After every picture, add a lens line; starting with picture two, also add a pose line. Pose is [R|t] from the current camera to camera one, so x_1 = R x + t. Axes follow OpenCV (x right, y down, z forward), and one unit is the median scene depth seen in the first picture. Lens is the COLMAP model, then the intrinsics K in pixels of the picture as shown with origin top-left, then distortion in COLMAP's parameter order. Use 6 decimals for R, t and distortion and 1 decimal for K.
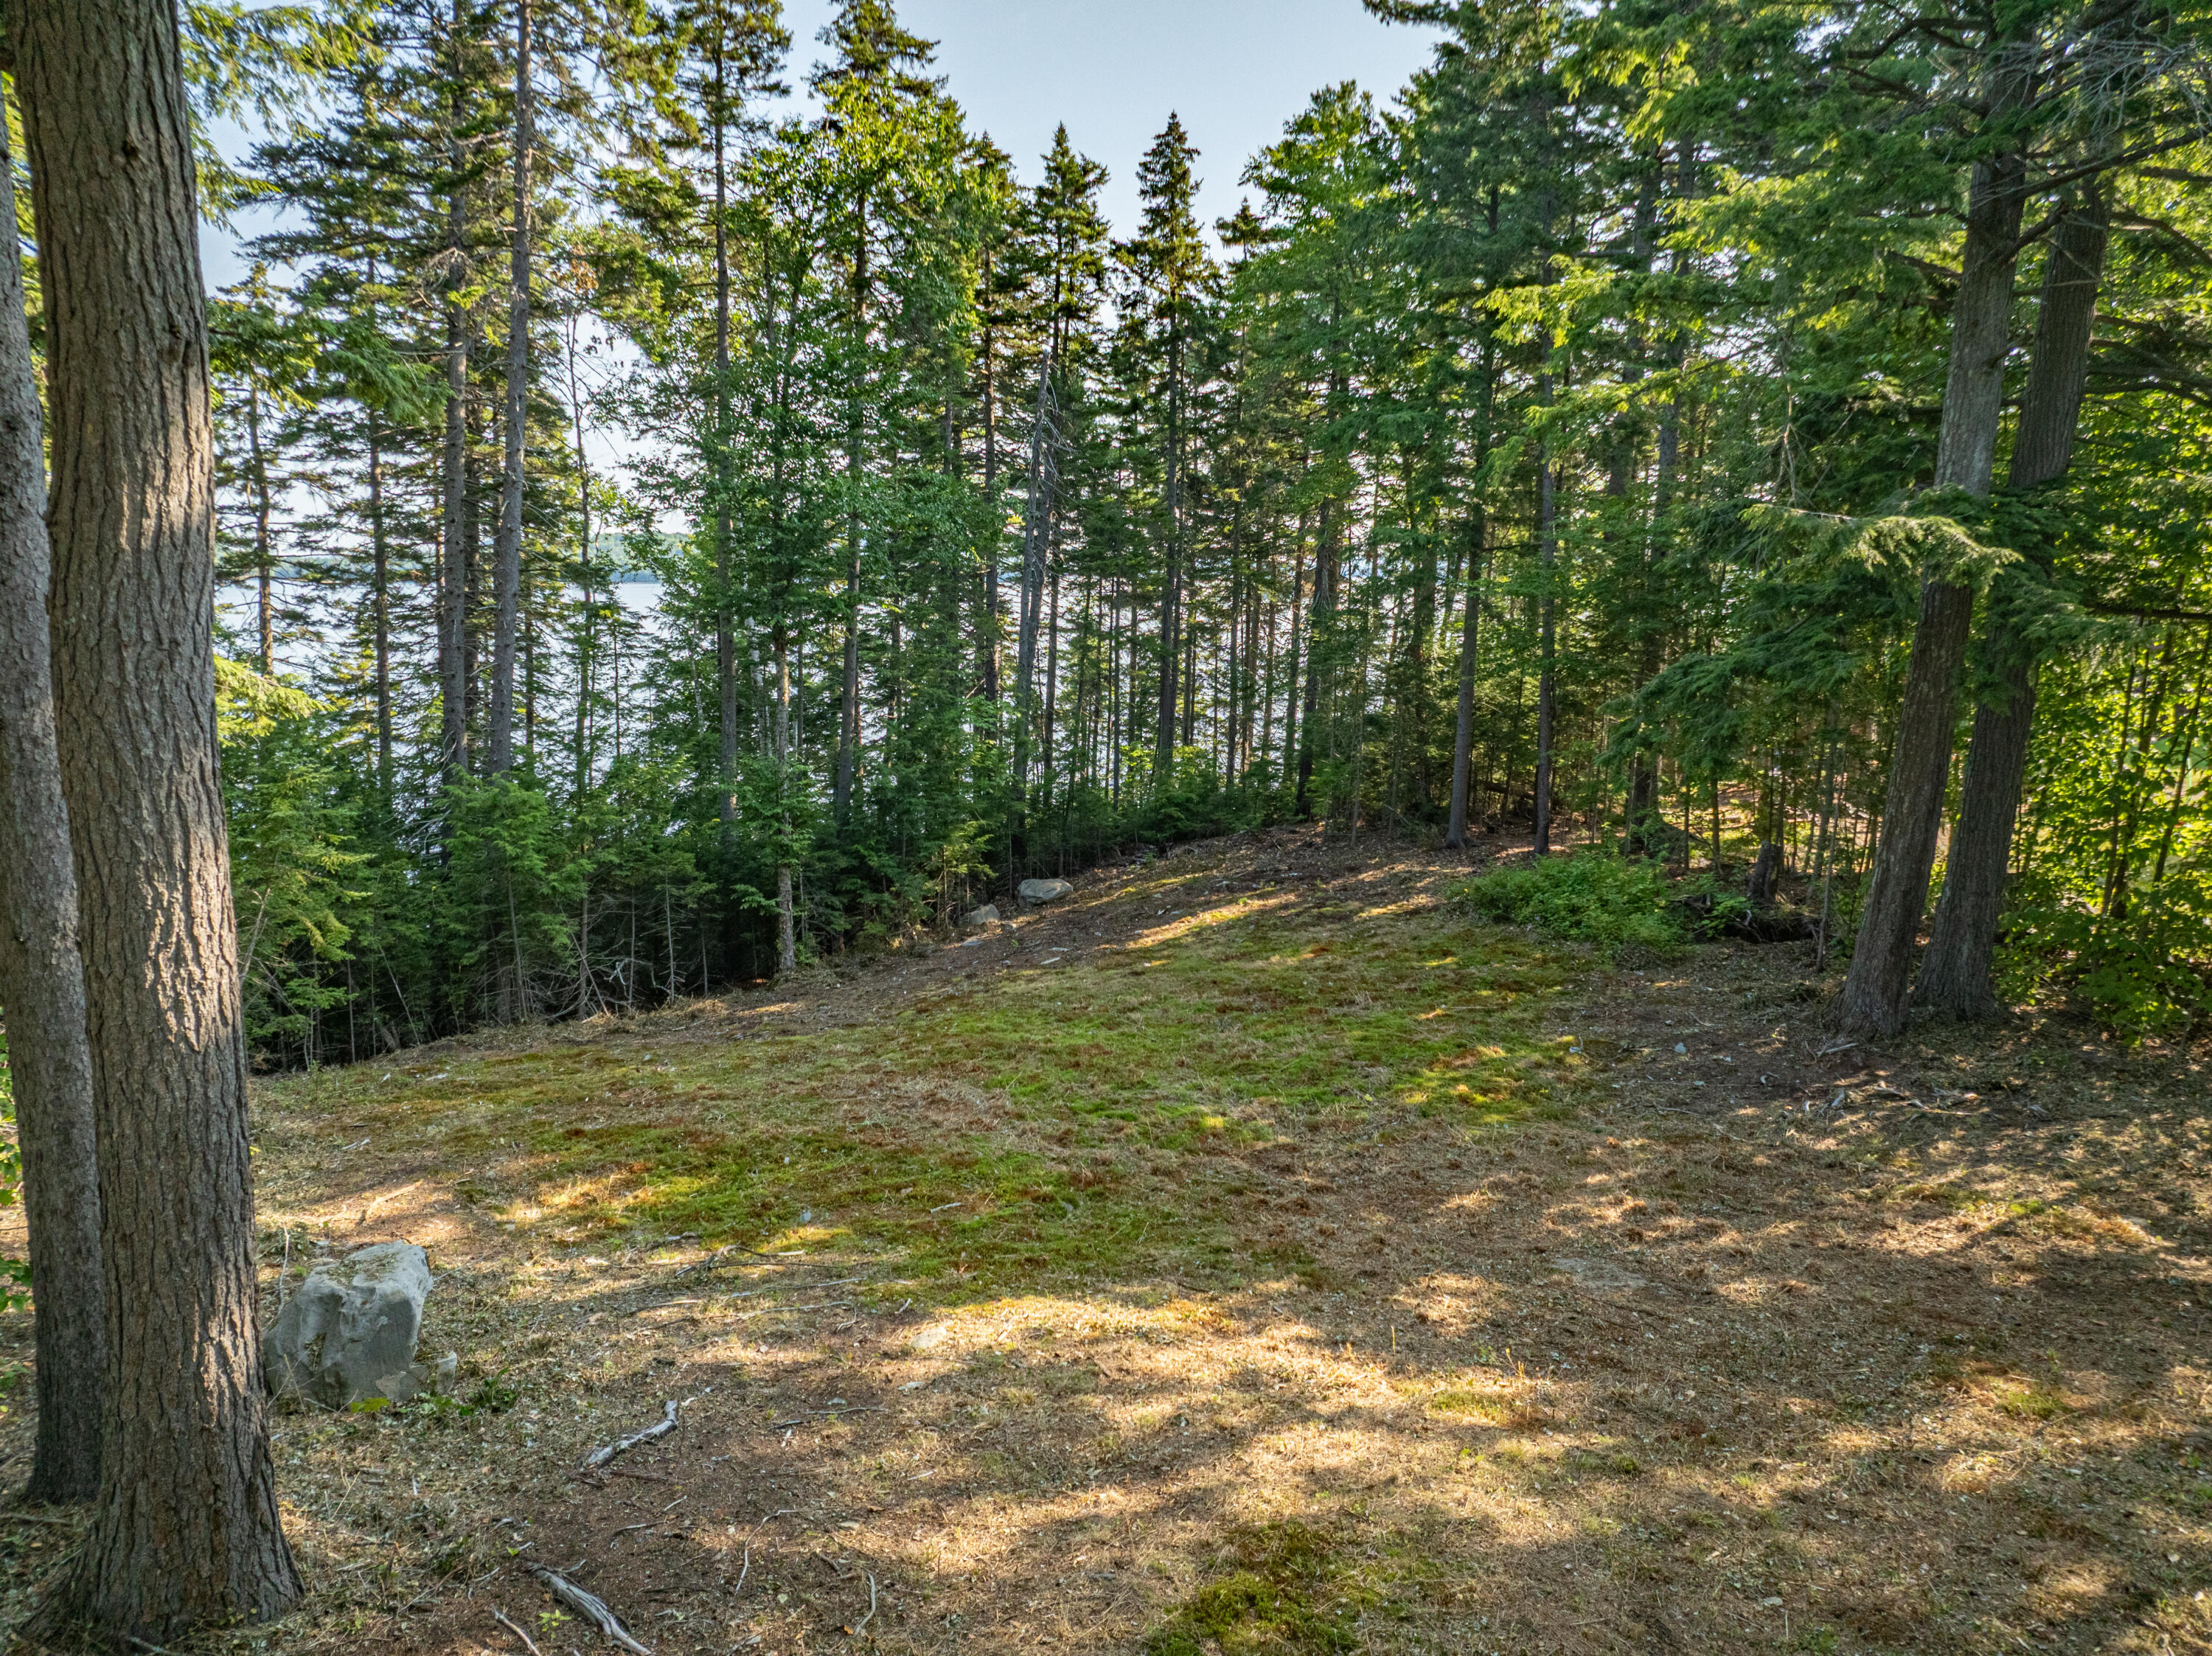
lens RADIAL K [[1674.7, 0, 1106.0], [0, 1674.7, 828.0], [0, 0, 1]] dist [-0.004309, 0.005999]
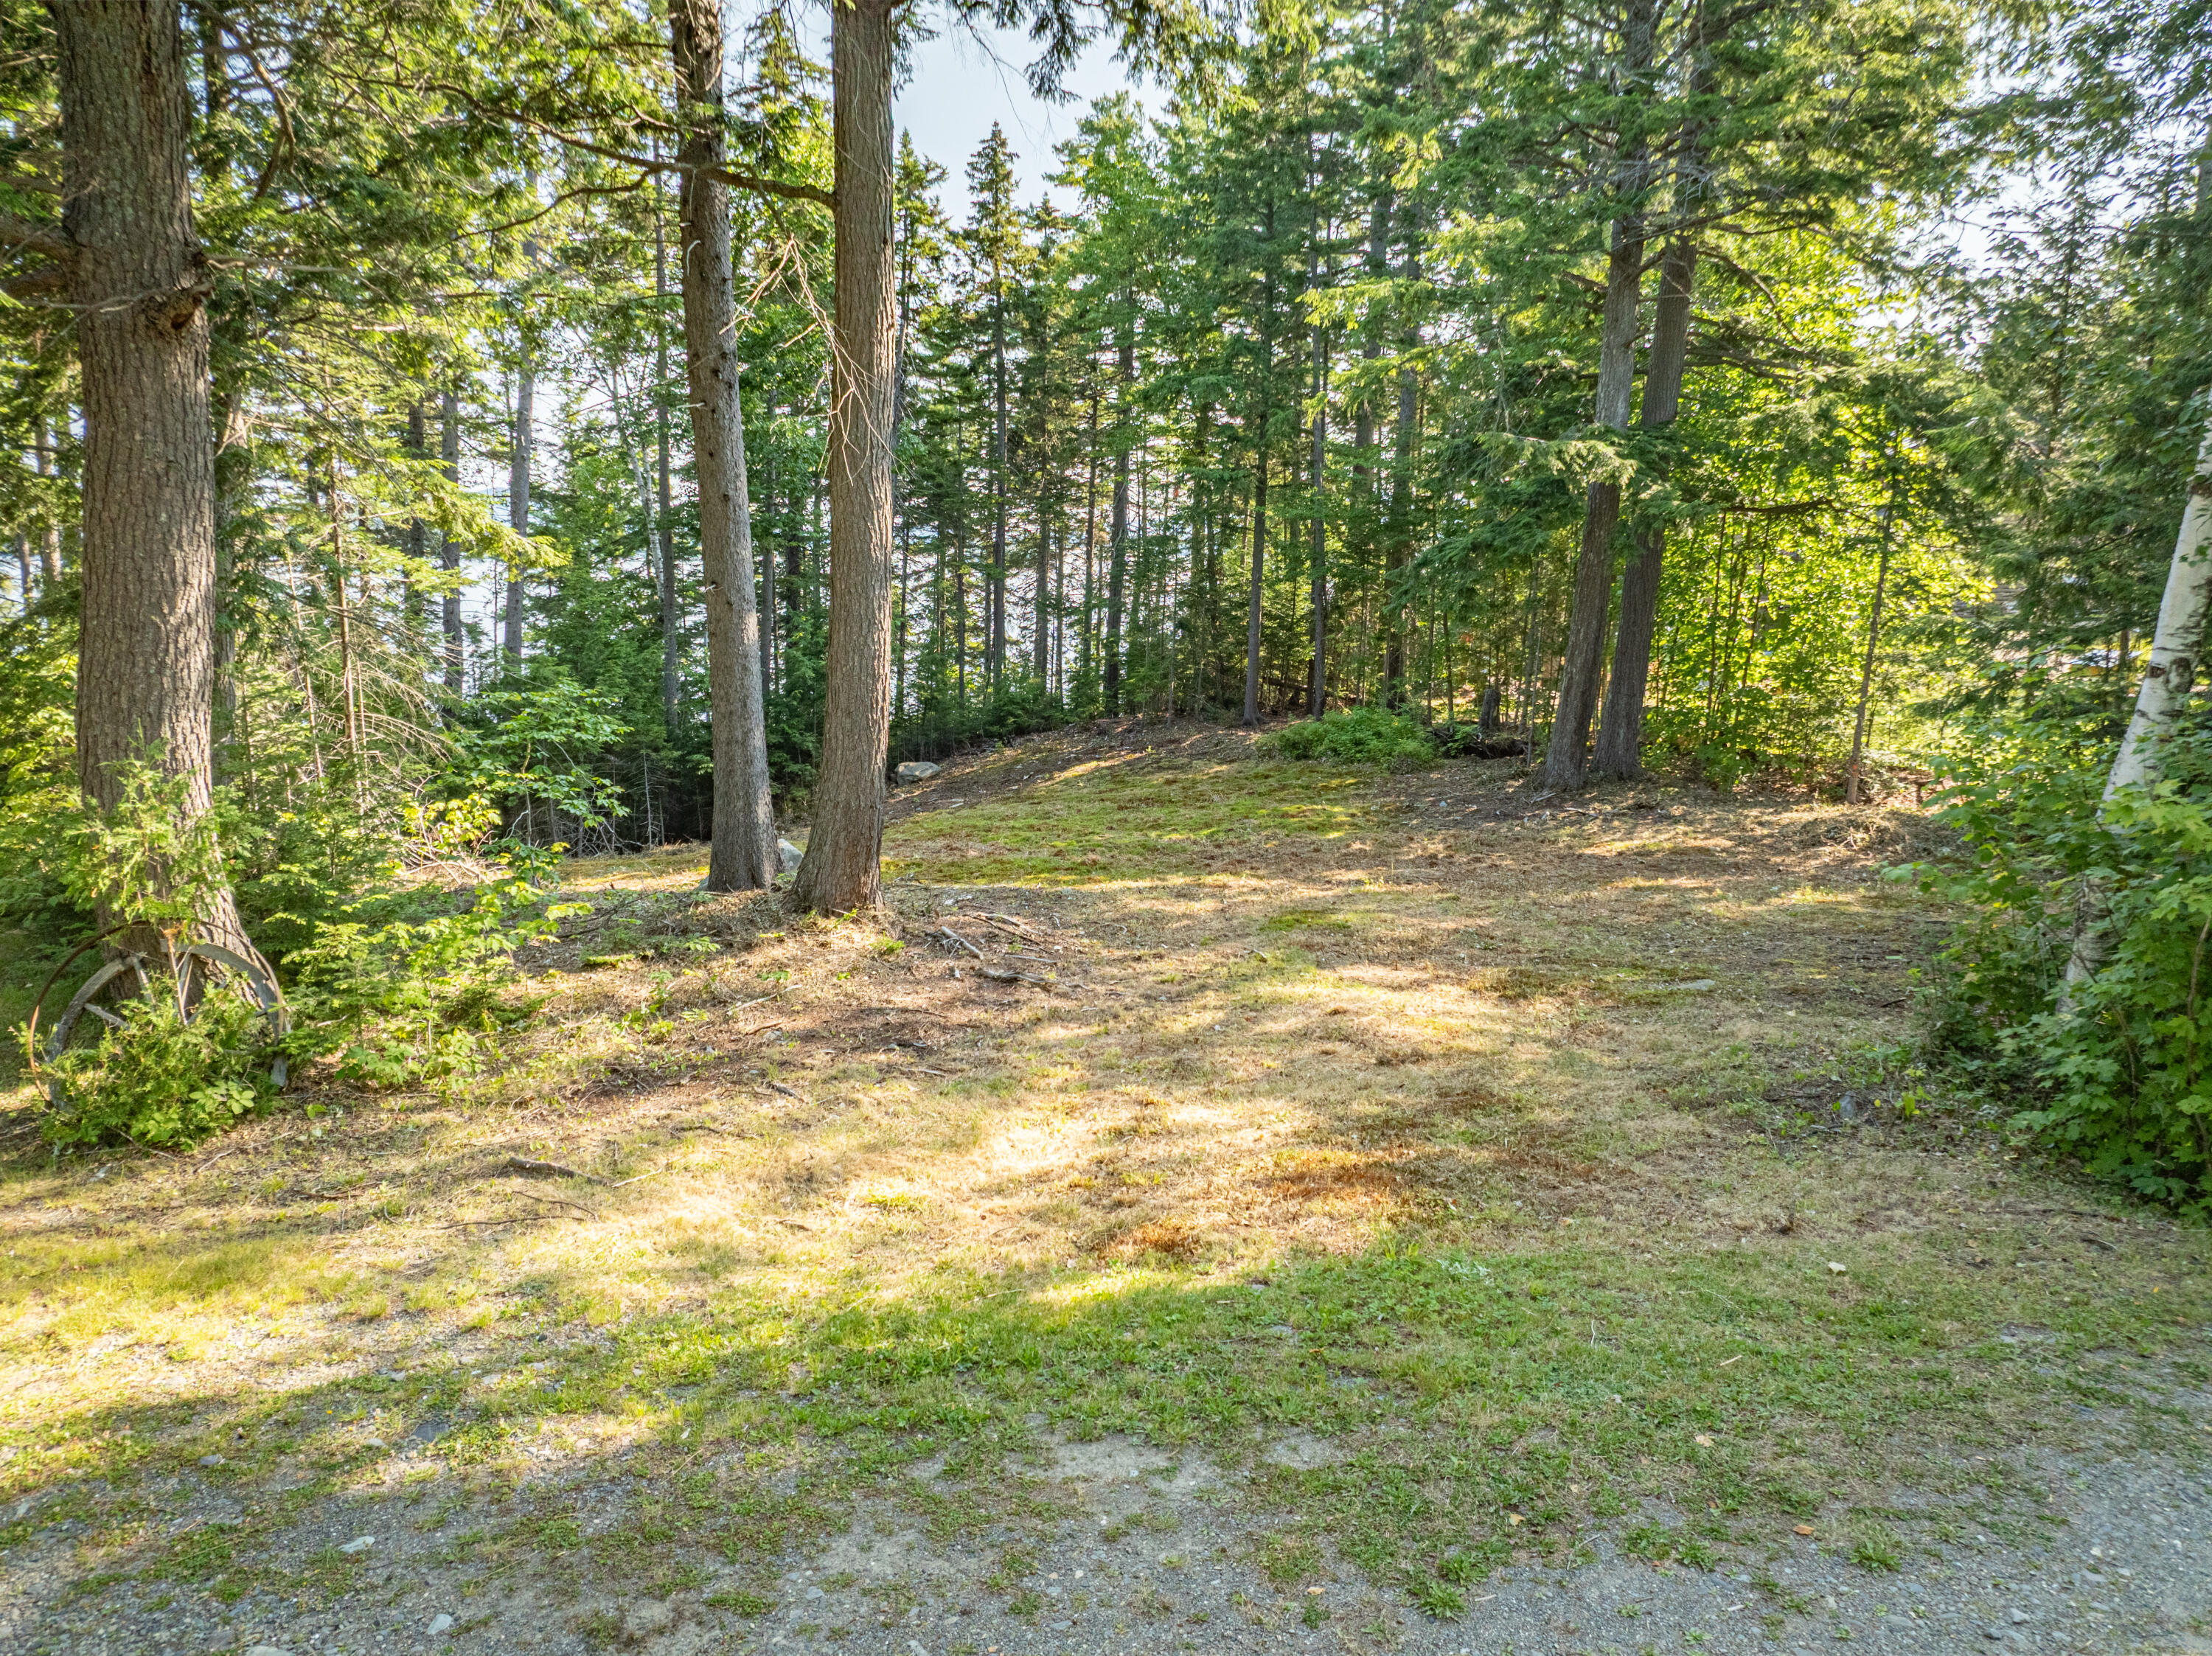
lens RADIAL K [[1674.7, 0, 1106.0], [0, 1674.7, 828.0], [0, 0, 1]] dist [-0.004309, 0.005999]
pose [[0.986625, -0.027642, 0.160647, -0.130816], [0.024978, 0.999515, 0.018583, 0.080373], [-0.161083, -0.014322, 0.986837, -0.287723]]
